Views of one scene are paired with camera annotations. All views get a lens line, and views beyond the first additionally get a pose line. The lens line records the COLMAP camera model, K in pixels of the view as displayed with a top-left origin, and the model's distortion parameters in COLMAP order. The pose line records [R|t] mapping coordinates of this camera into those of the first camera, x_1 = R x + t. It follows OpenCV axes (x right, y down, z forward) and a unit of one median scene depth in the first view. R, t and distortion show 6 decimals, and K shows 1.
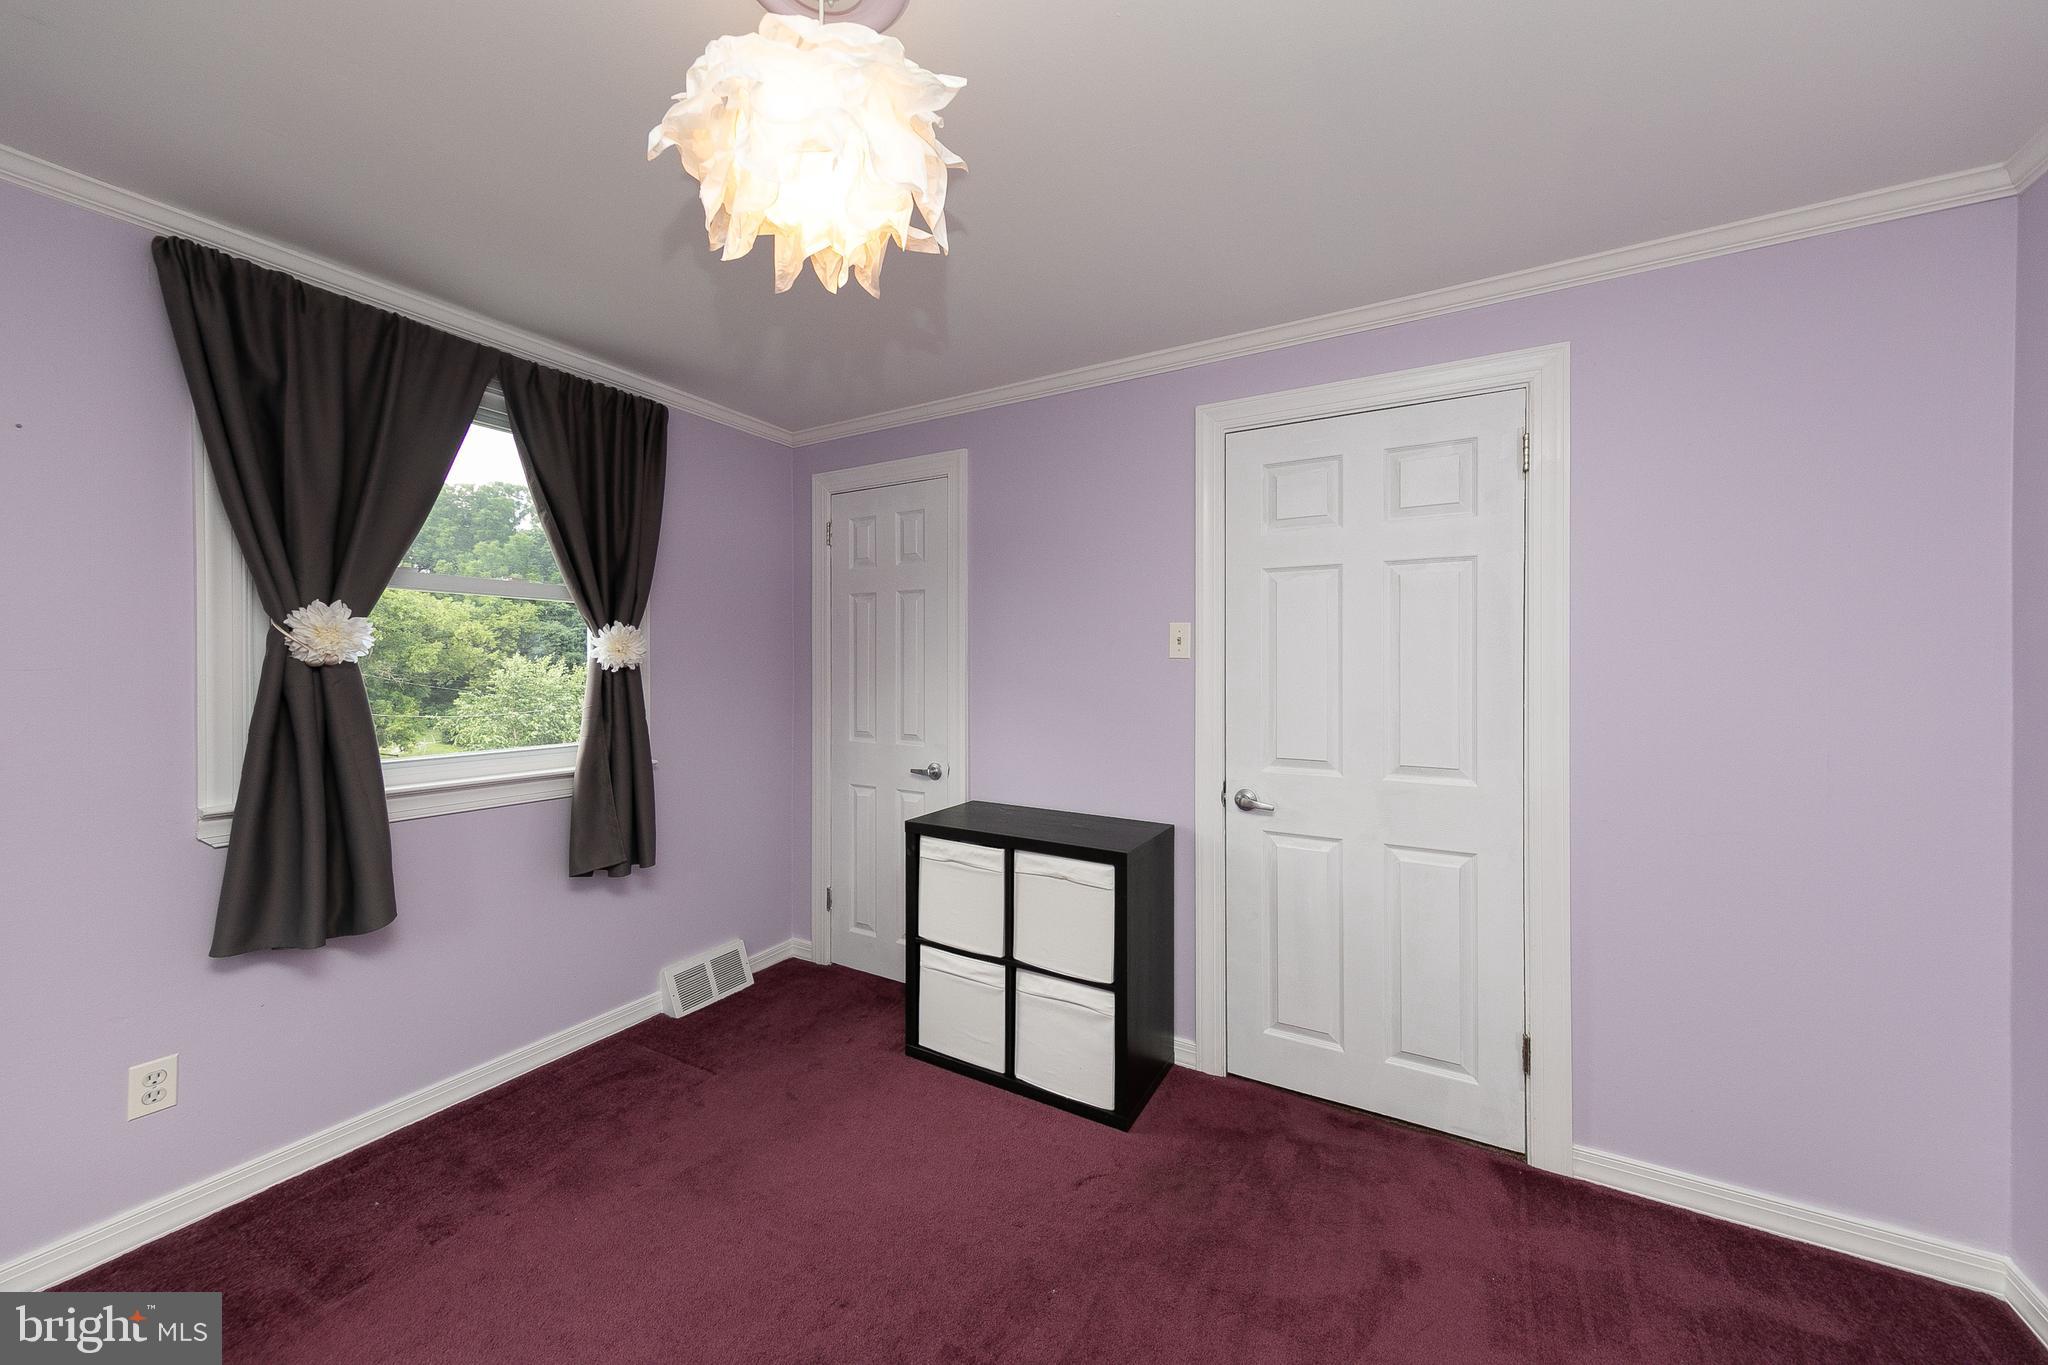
lens RADIAL K [[725.9, 0, 1024.0], [0, 725.9, 663.5], [0, 0, 1]] dist [0.008916, -0.000016]
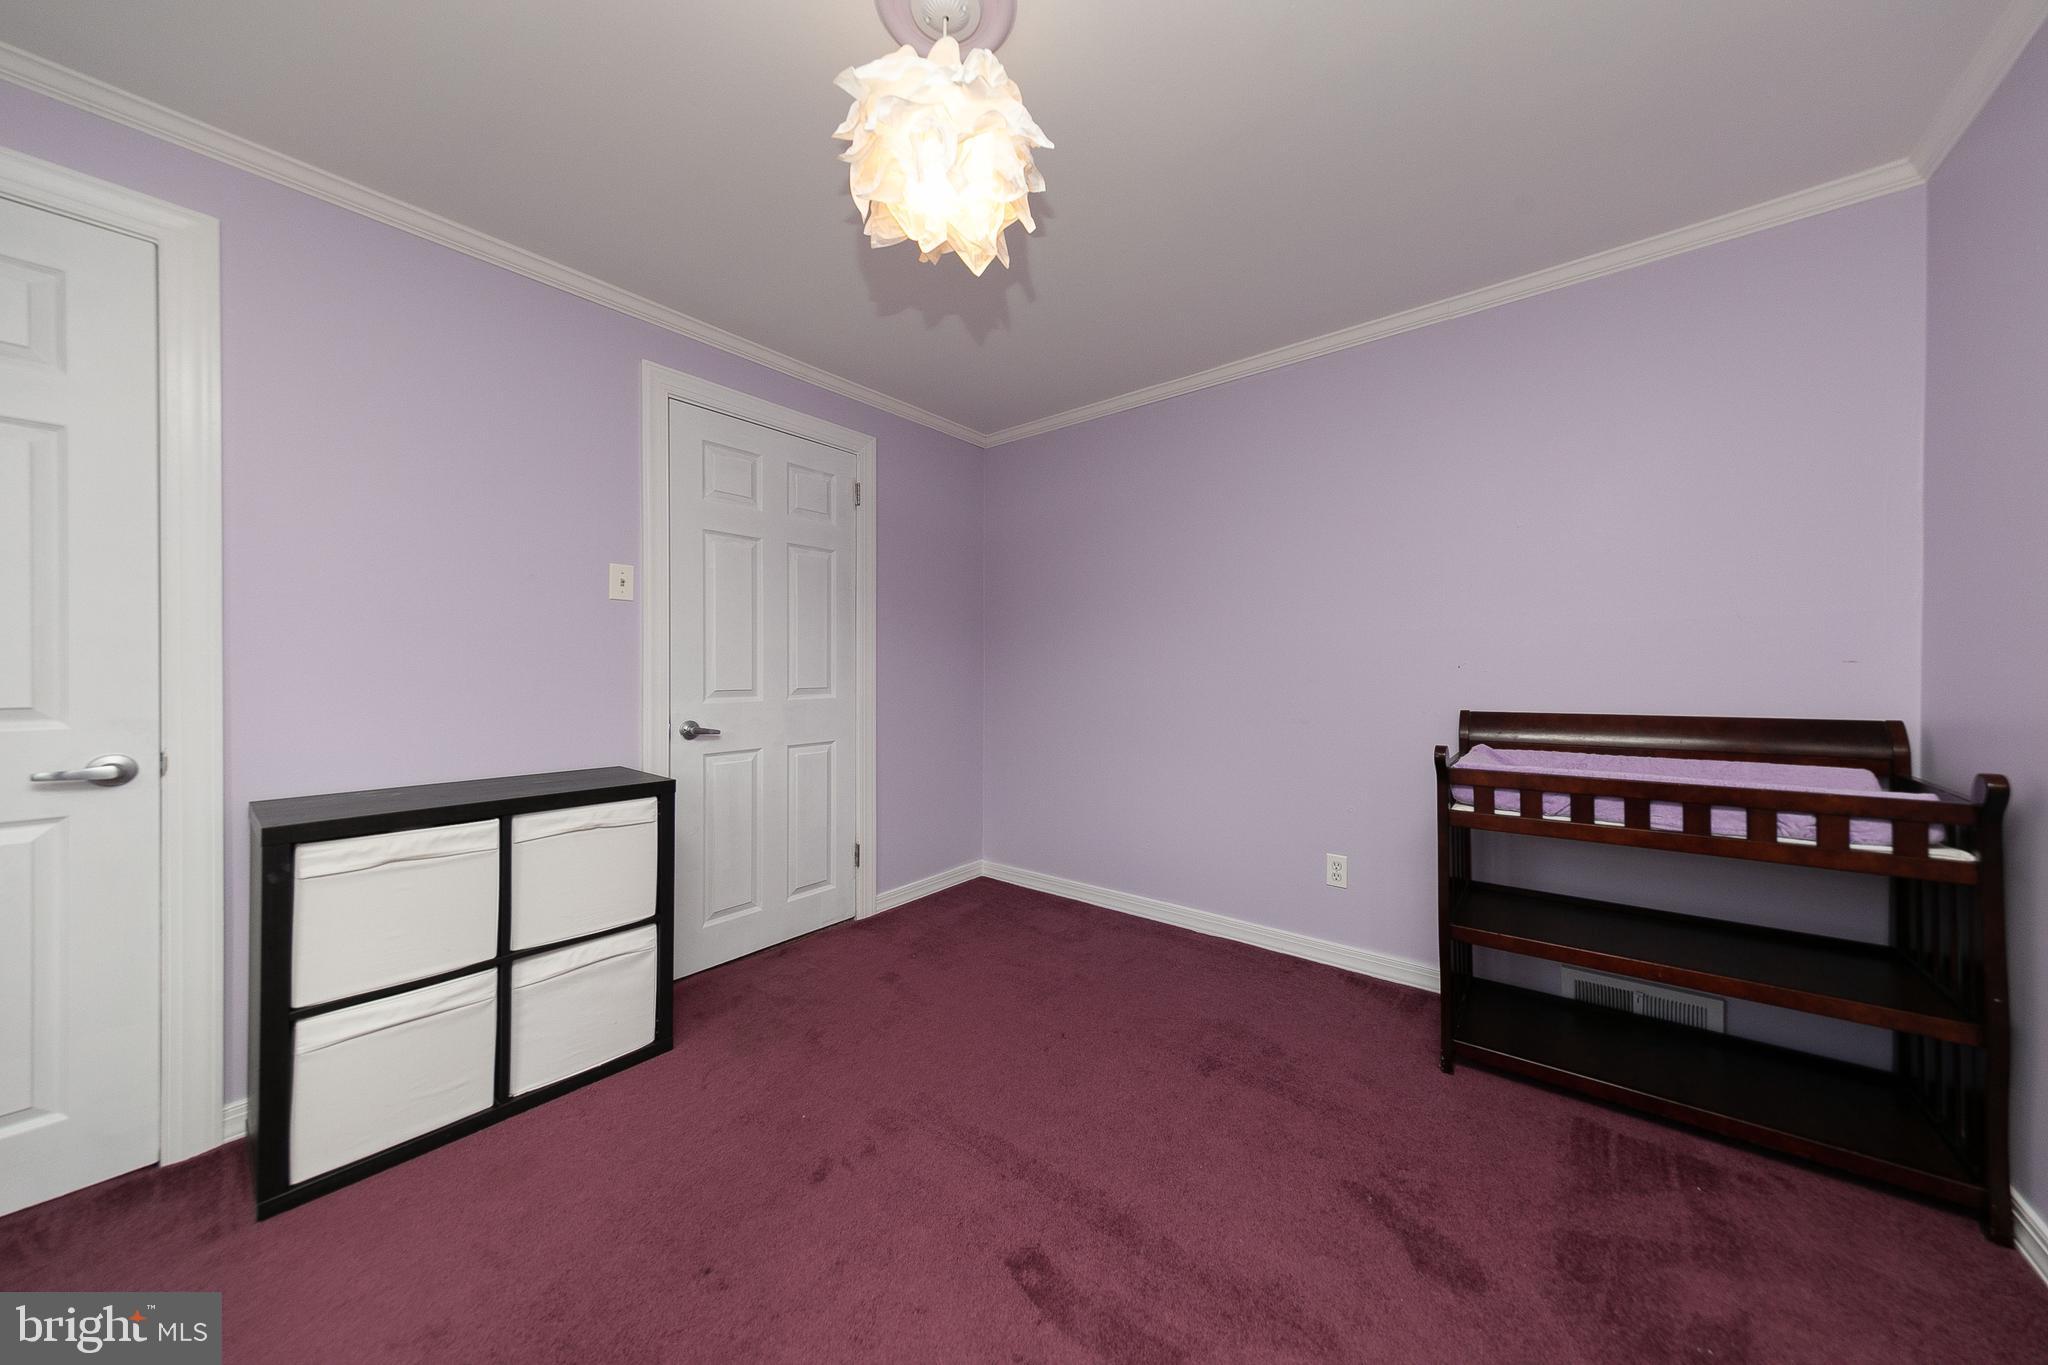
lens RADIAL K [[685.0, 0, 994.3], [0, 685.0, 677.0], [0, 0, 1]] dist [0.000167, -0.000031]
pose [[0.187792, -0.007848, 0.982177, -0.653487], [0.001090, 0.999969, 0.007782, 0.097525], [-0.982208, -0.000391, 0.187795, 0.333386]]
